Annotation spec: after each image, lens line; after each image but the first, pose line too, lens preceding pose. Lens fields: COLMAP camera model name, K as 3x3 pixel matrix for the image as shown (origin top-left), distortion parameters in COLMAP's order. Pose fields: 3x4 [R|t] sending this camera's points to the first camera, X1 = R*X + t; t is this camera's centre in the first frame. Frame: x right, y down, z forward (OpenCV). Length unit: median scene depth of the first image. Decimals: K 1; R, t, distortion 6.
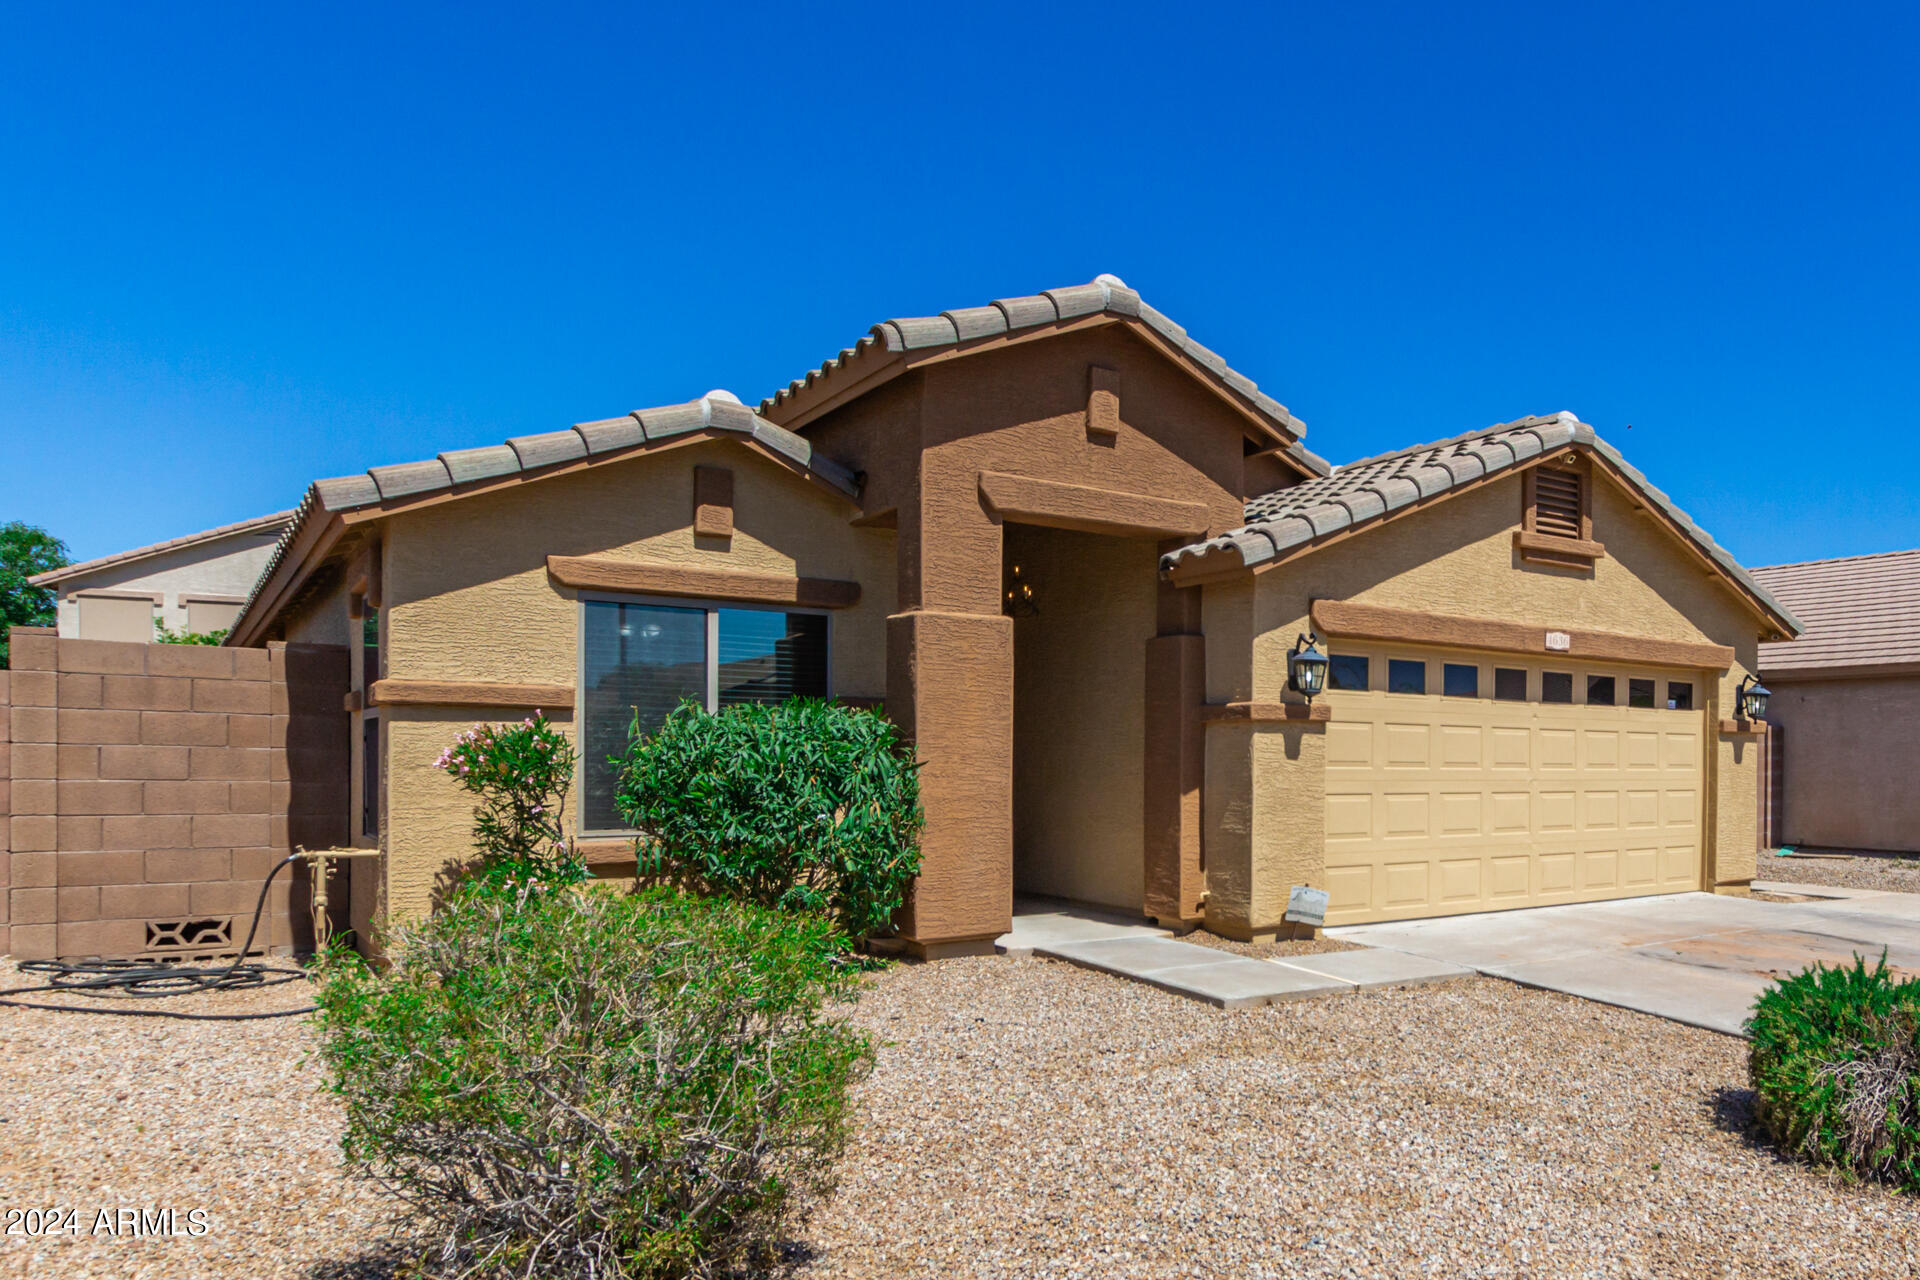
lens RADIAL K [[1332.9, 0, 1366.5], [0, 1332.9, 781.3], [0, 0, 1]] dist [-0.000760, -0.000966]
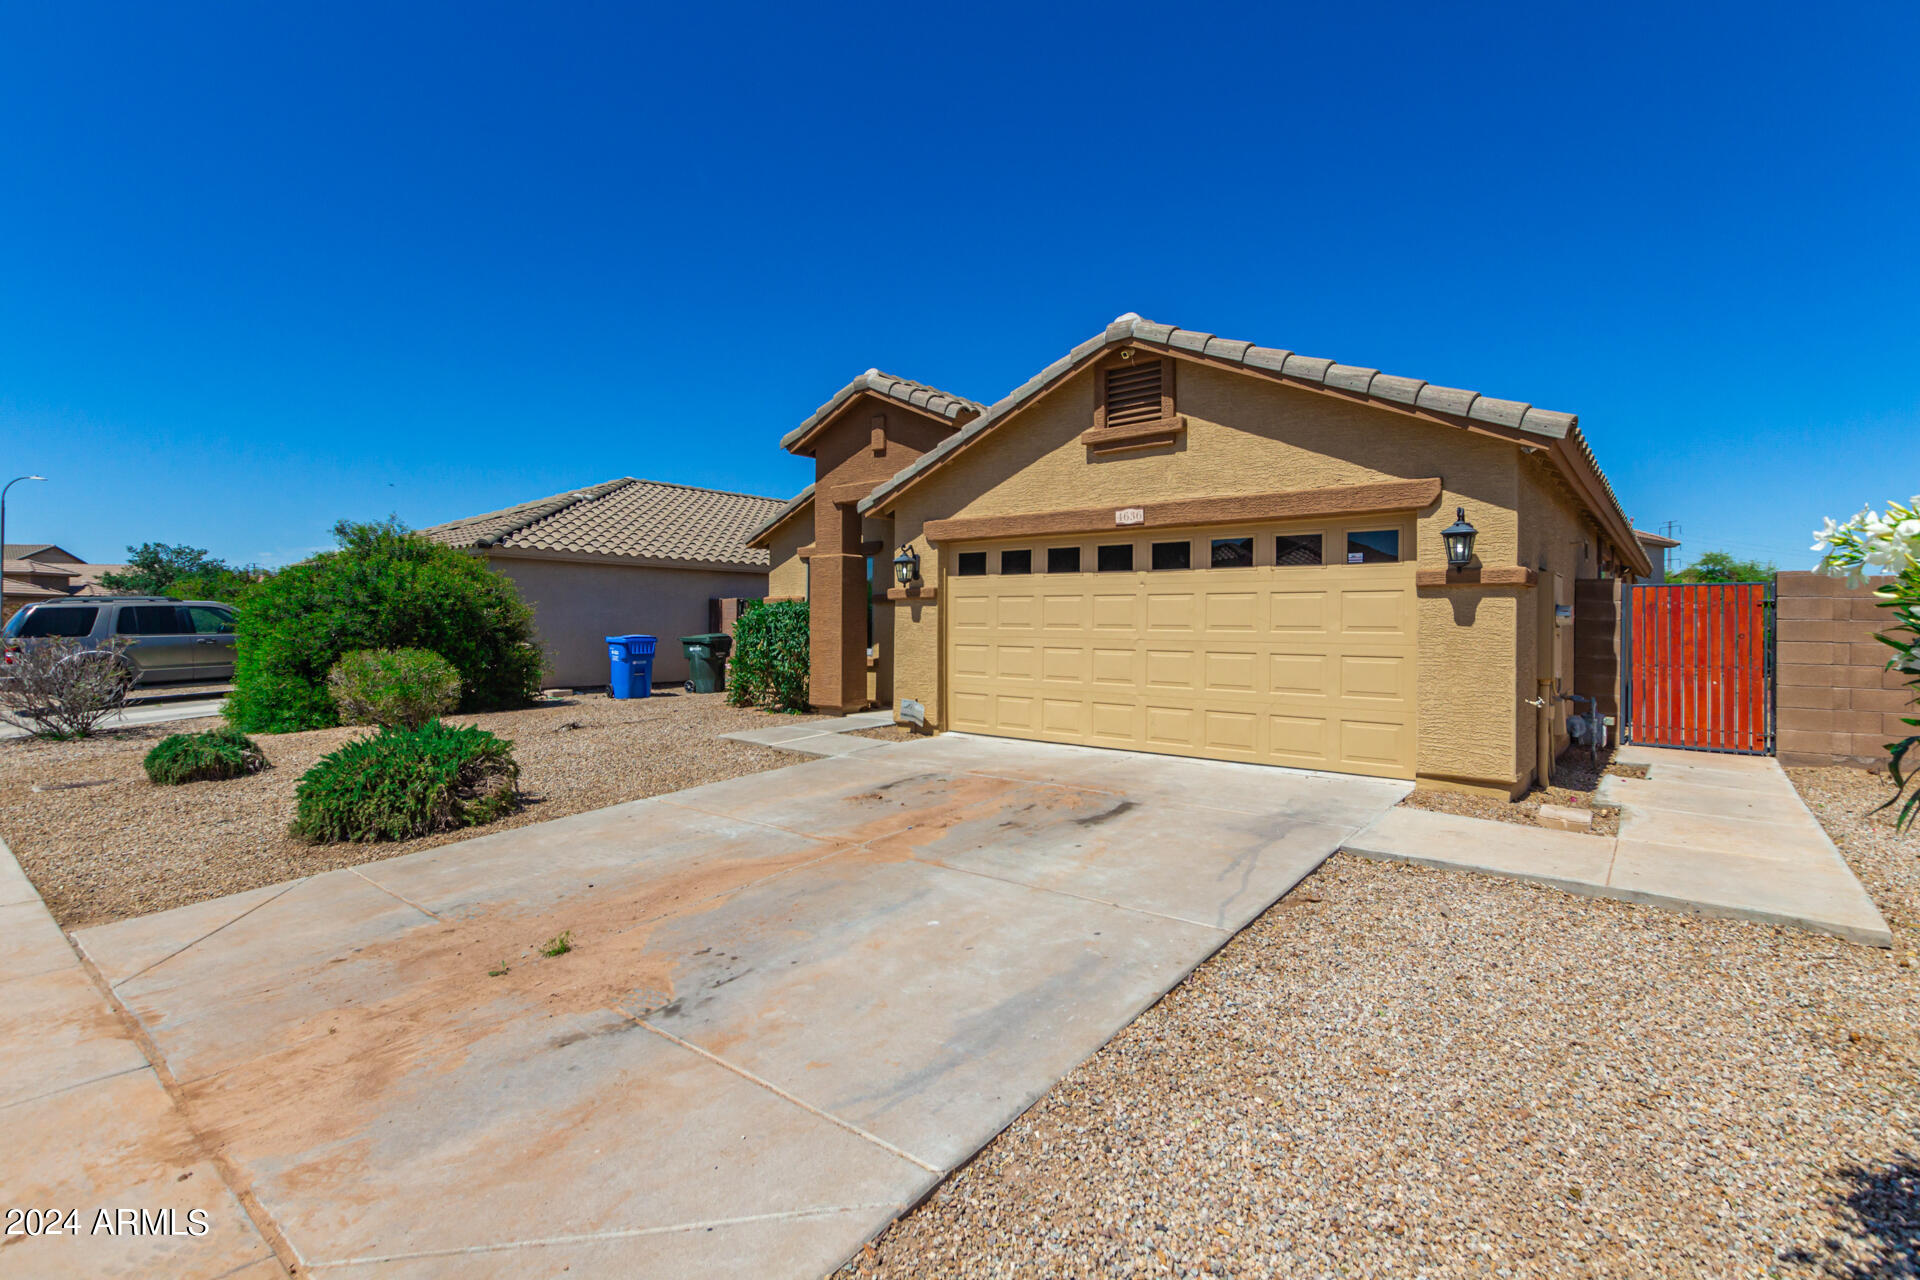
lens RADIAL K [[888.5, 0, 976.9], [0, 888.5, 633.6], [0, 0, 1]] dist [0.004486, -0.000504]
pose [[0.173949, 0.004007, -0.984746, 0.941141], [-0.020064, 0.999799, 0.000524, -0.003949], [0.984550, 0.019666, 0.173995, 0.808437]]
